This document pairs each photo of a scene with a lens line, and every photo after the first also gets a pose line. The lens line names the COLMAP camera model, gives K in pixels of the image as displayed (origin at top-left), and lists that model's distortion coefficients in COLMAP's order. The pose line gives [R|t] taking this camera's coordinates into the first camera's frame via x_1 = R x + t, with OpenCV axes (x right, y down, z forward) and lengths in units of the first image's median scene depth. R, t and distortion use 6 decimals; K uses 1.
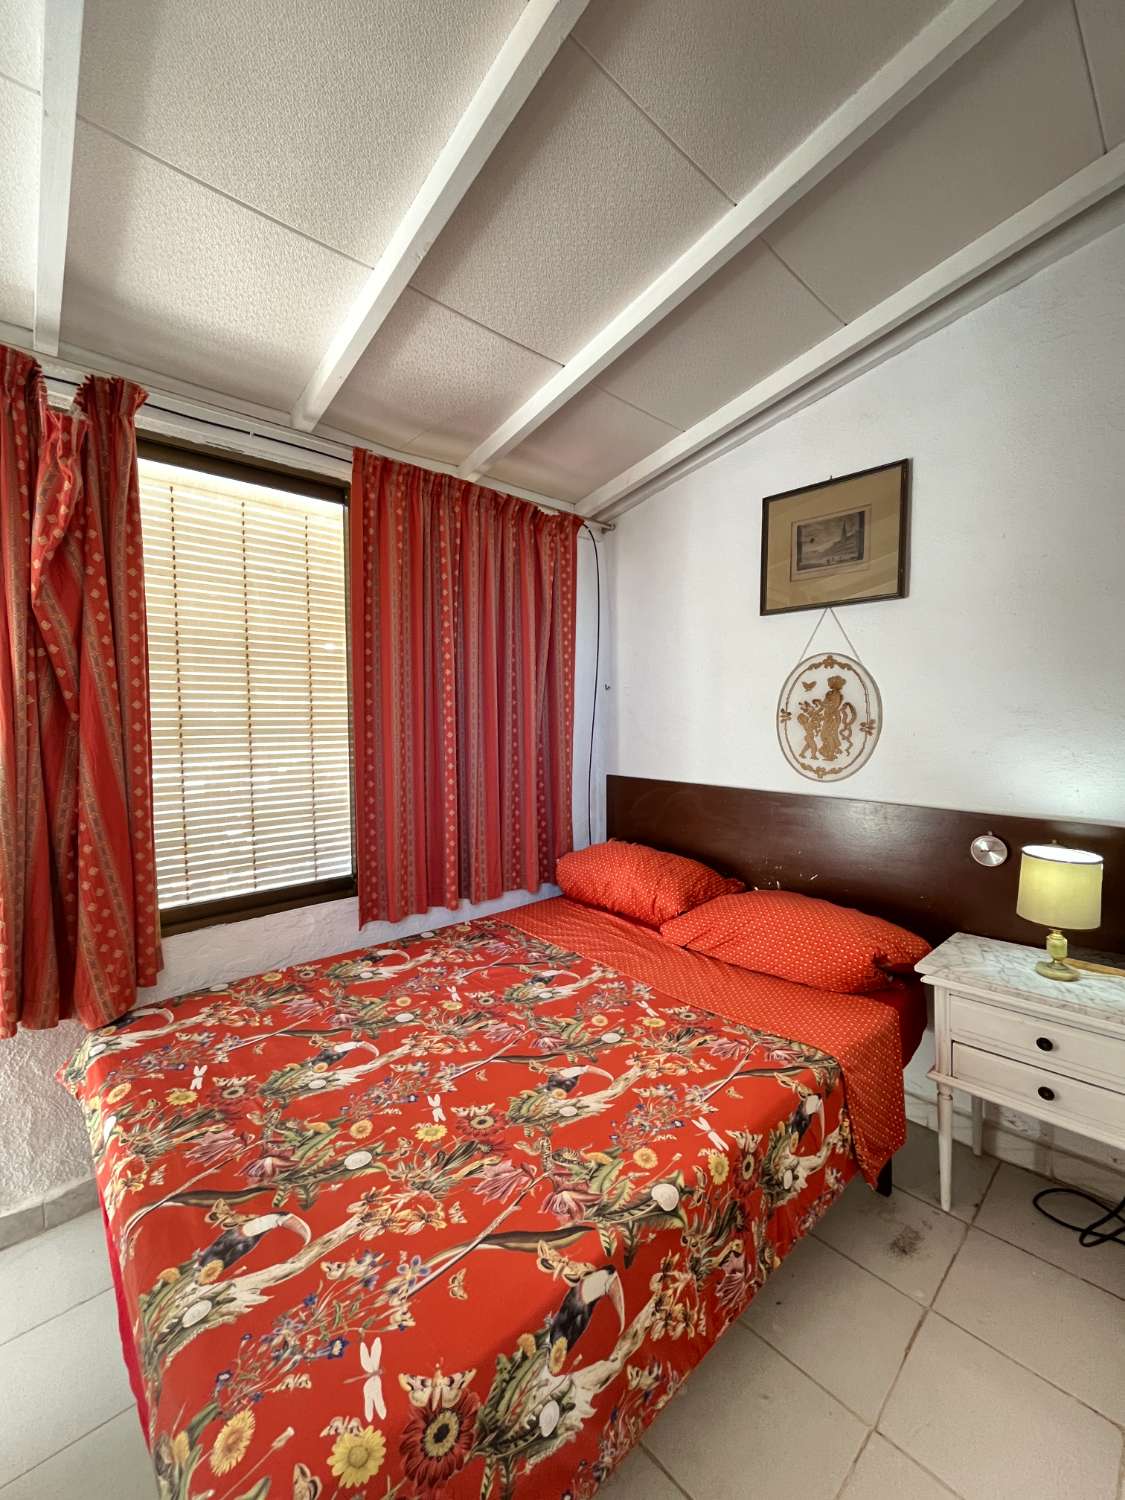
lens RADIAL K [[610.5, 0, 565.9], [0, 610.5, 750.8], [0, 0, 1]] dist [-0.002444, 0.000442]
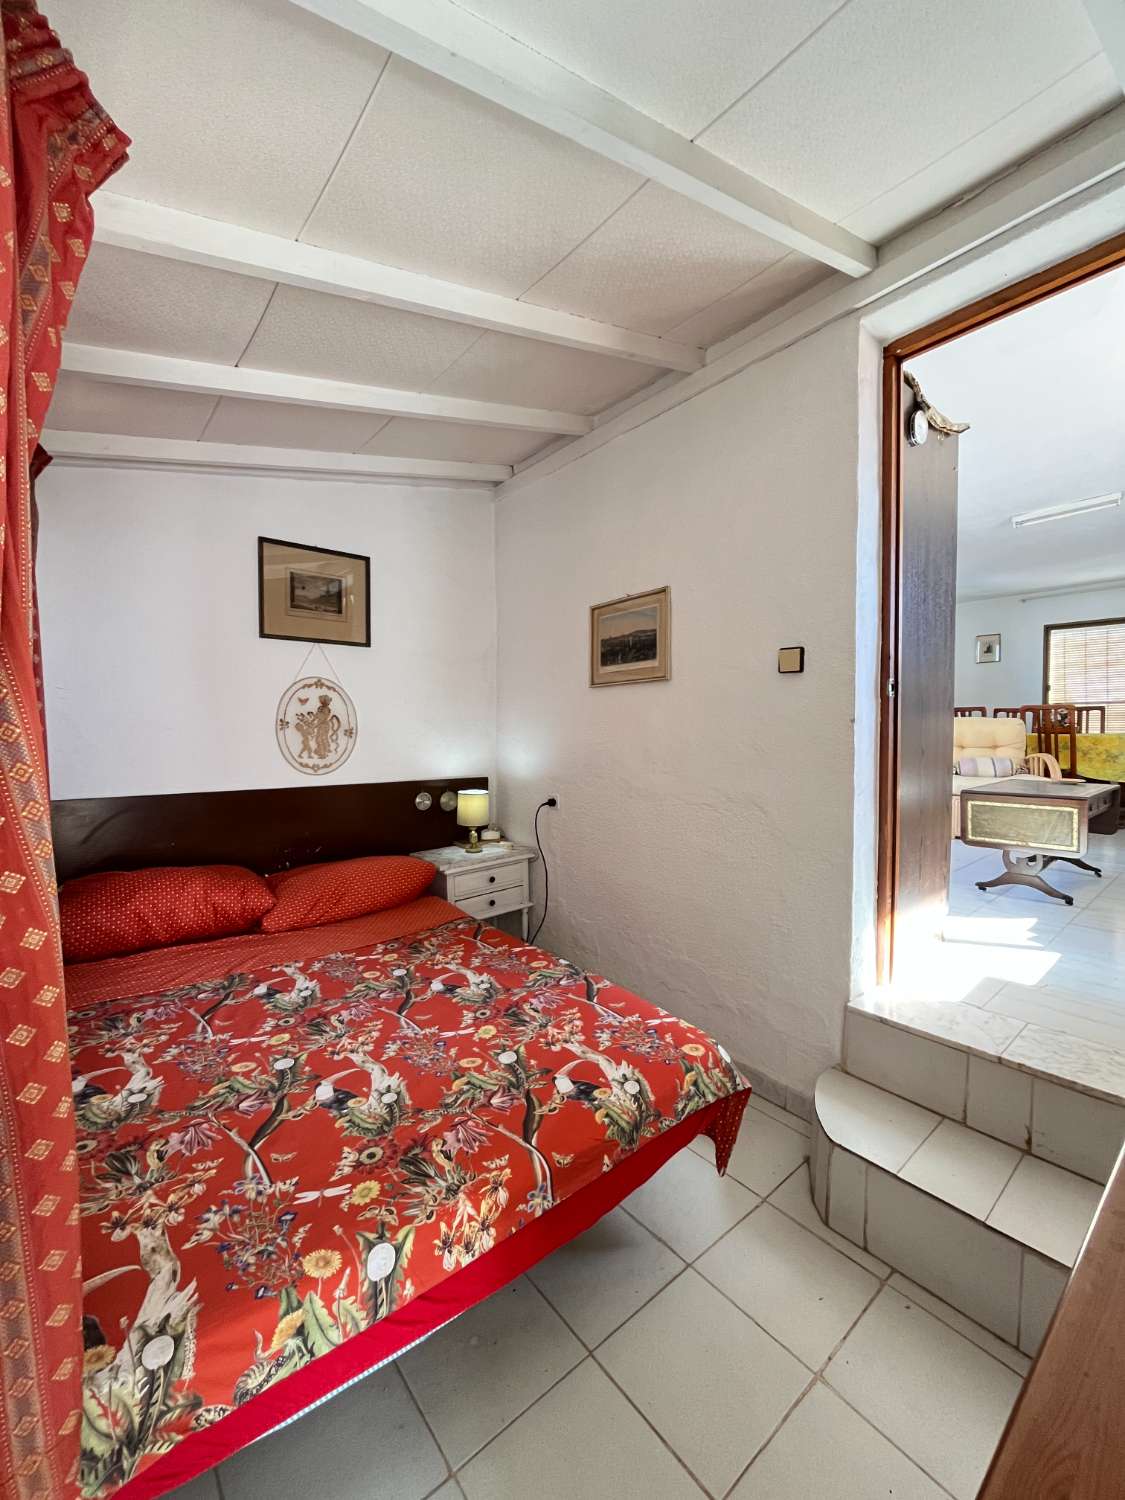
lens RADIAL K [[610.5, 0, 564.8], [0, 610.5, 753.6], [0, 0, 1]] dist [-0.002444, 0.000442]
pose [[0.048782, -0.045093, 0.997791, -0.974728], [0.054913, 0.997591, 0.042400, -0.024736], [-0.997299, 0.052723, 0.051140, 0.459825]]
